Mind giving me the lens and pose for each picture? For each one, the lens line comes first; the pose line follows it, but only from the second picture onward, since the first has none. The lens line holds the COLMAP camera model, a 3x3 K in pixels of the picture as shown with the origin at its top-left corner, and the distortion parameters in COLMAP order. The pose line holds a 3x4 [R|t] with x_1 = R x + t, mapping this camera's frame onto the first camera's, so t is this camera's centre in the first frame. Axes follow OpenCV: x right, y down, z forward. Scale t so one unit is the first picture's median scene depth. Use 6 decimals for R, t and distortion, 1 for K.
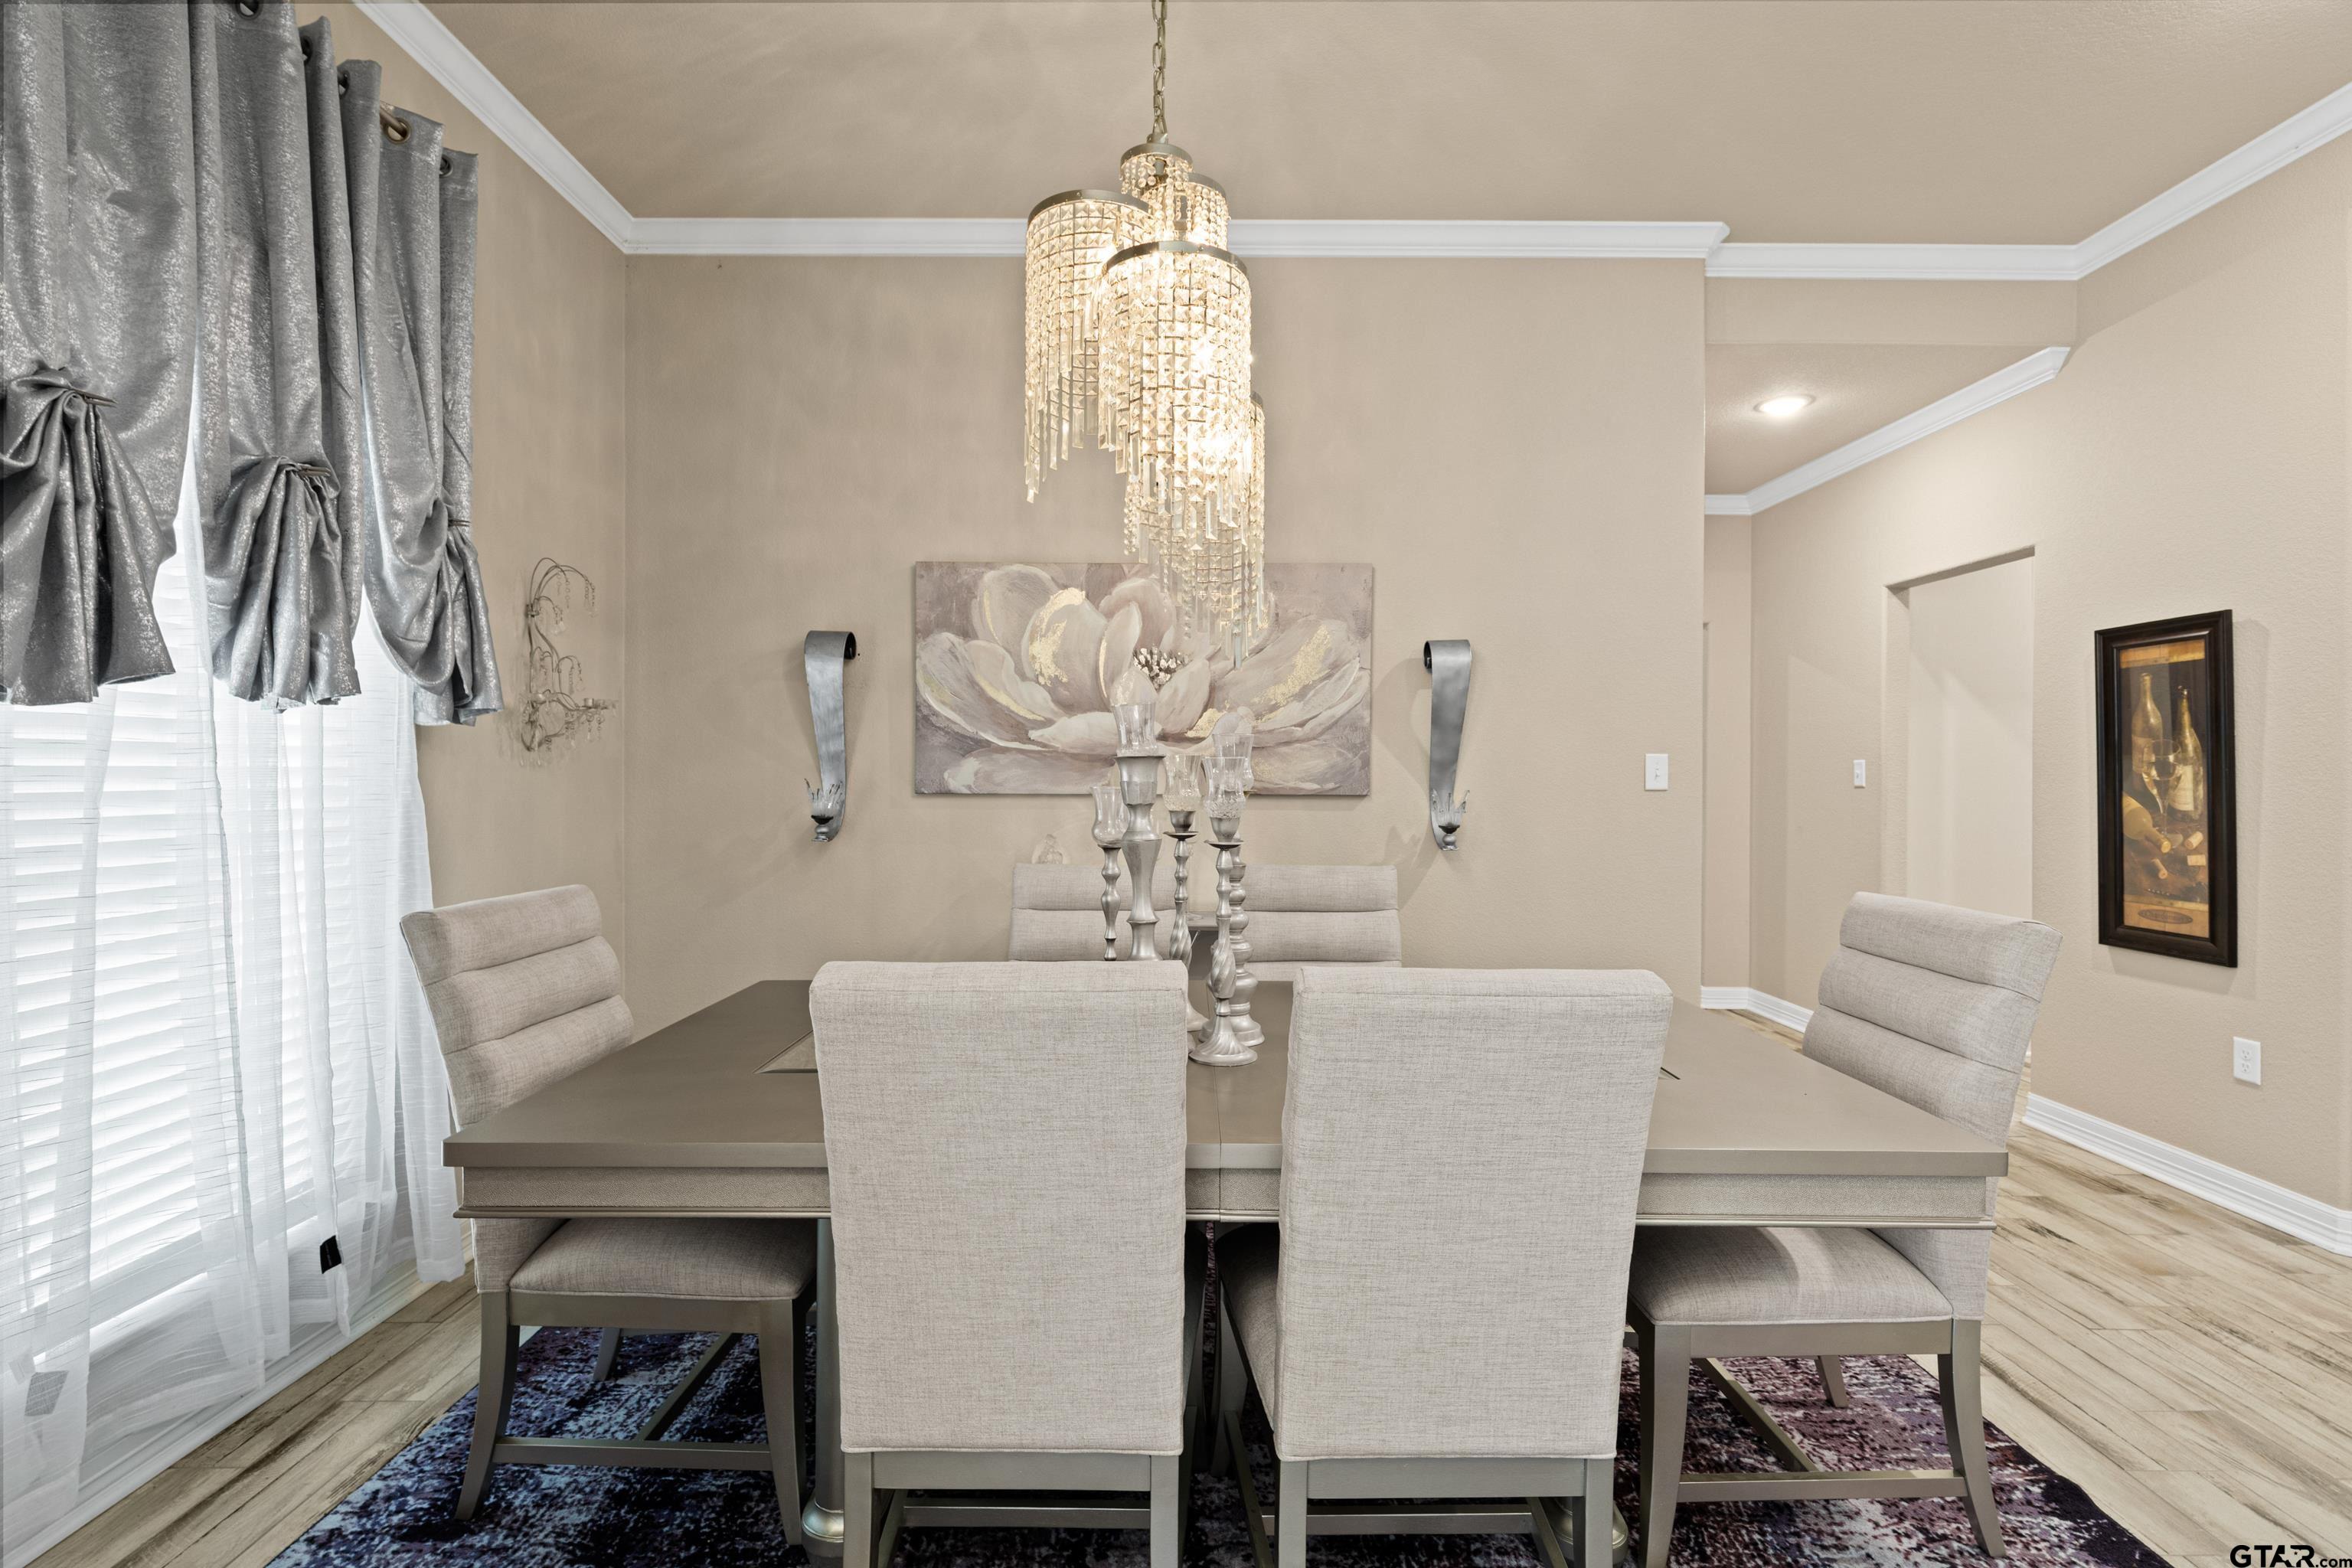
lens RADIAL K [[1058.8, 0, 1178.3], [0, 1058.8, 781.5], [0, 0, 1]] dist [0.002735, -0.002016]
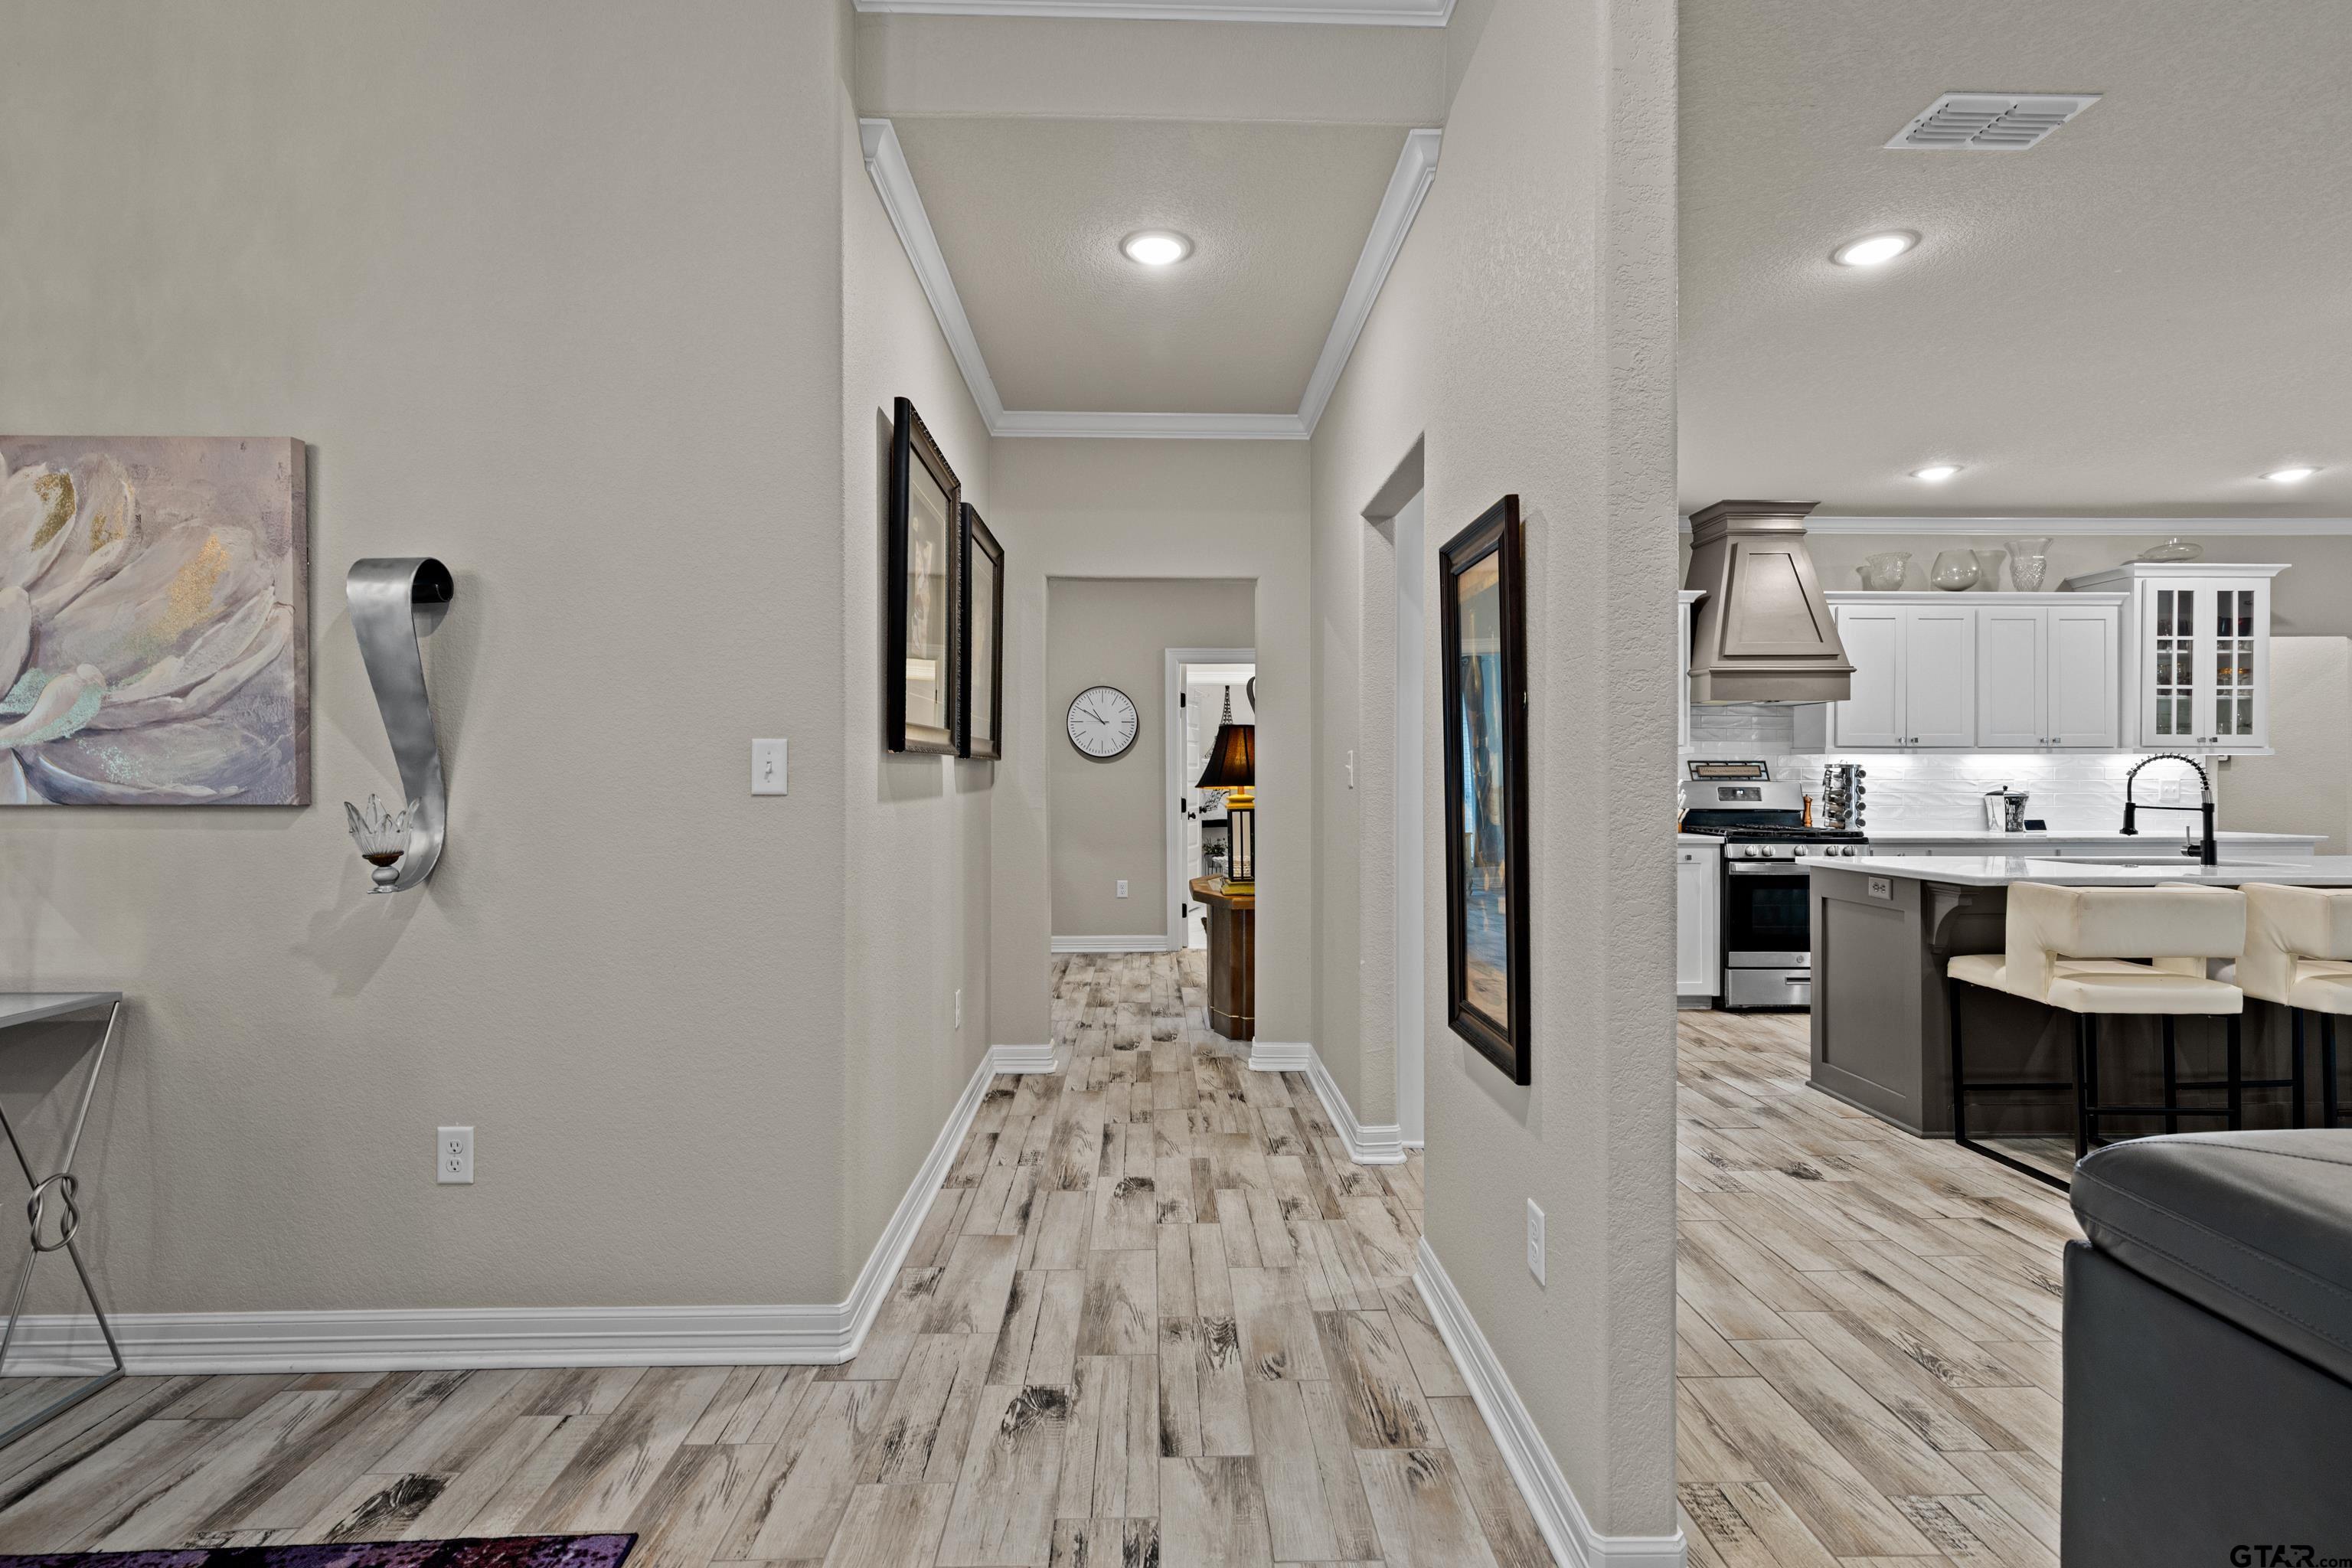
lens RADIAL K [[1058.8, 0, 1169.1], [0, 1058.8, 783.5], [0, 0, 1]] dist [0.002735, -0.002016]
pose [[0.999650, -0.002973, 0.026287, 0.686424], [0.002777, 0.999968, 0.007493, -0.003123], [-0.026308, -0.007417, 0.999626, 0.354100]]
